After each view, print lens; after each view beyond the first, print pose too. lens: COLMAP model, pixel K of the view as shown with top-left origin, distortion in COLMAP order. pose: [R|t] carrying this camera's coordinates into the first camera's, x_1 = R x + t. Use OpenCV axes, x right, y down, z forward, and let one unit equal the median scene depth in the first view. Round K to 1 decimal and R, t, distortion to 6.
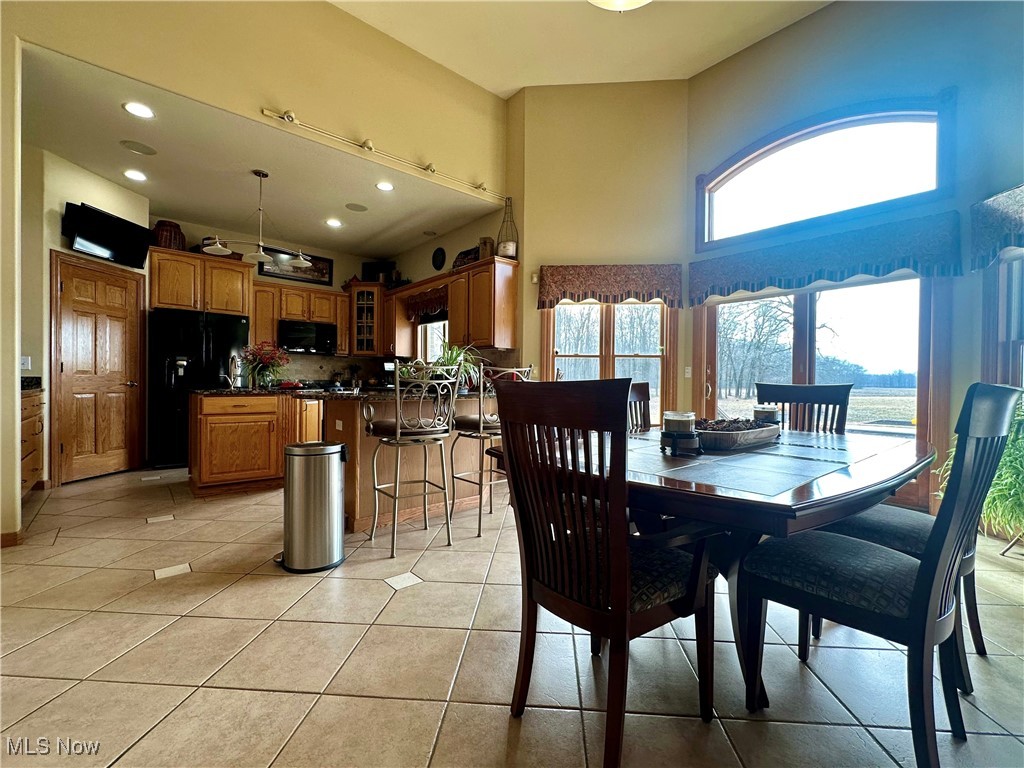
lens RADIAL K [[443.8, 0, 509.4], [0, 443.8, 385.0], [0, 0, 1]] dist [-0.003842, -0.000670]
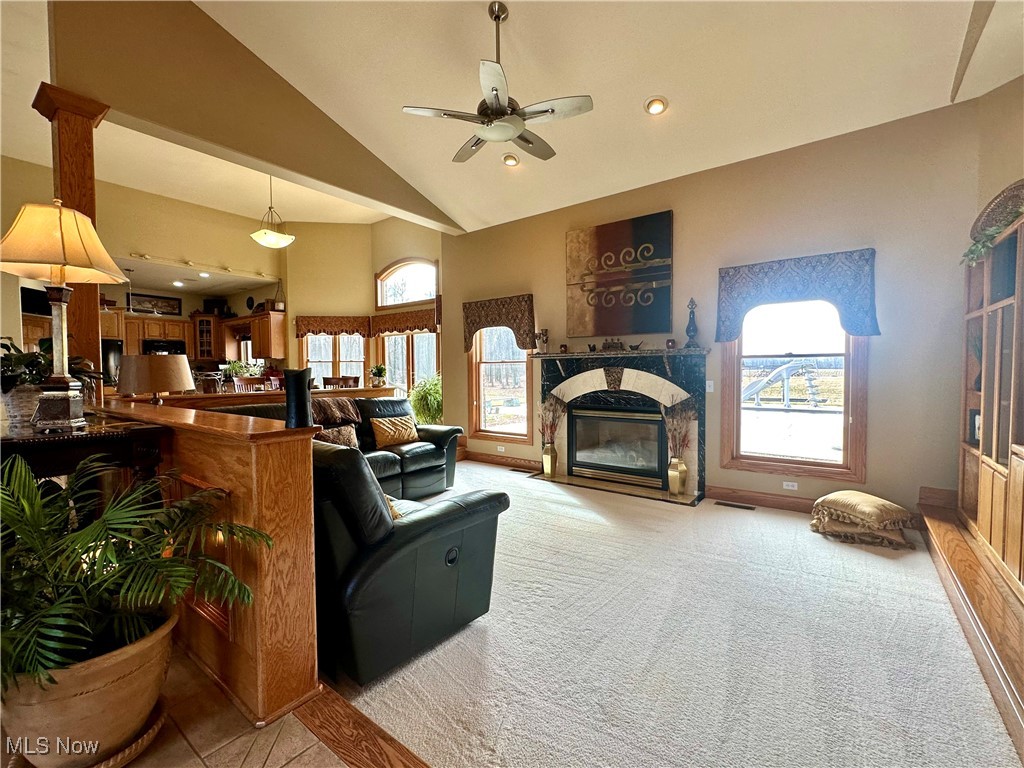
lens RADIAL K [[443.8, 0, 515.1], [0, 443.8, 381.1], [0, 0, 1]] dist [-0.003842, -0.000670]
pose [[0.977446, -0.017798, 0.210434, 0.576064], [0.015500, 0.999801, 0.012564, 0.007611], [-0.210616, -0.009018, 0.977527, -1.072335]]
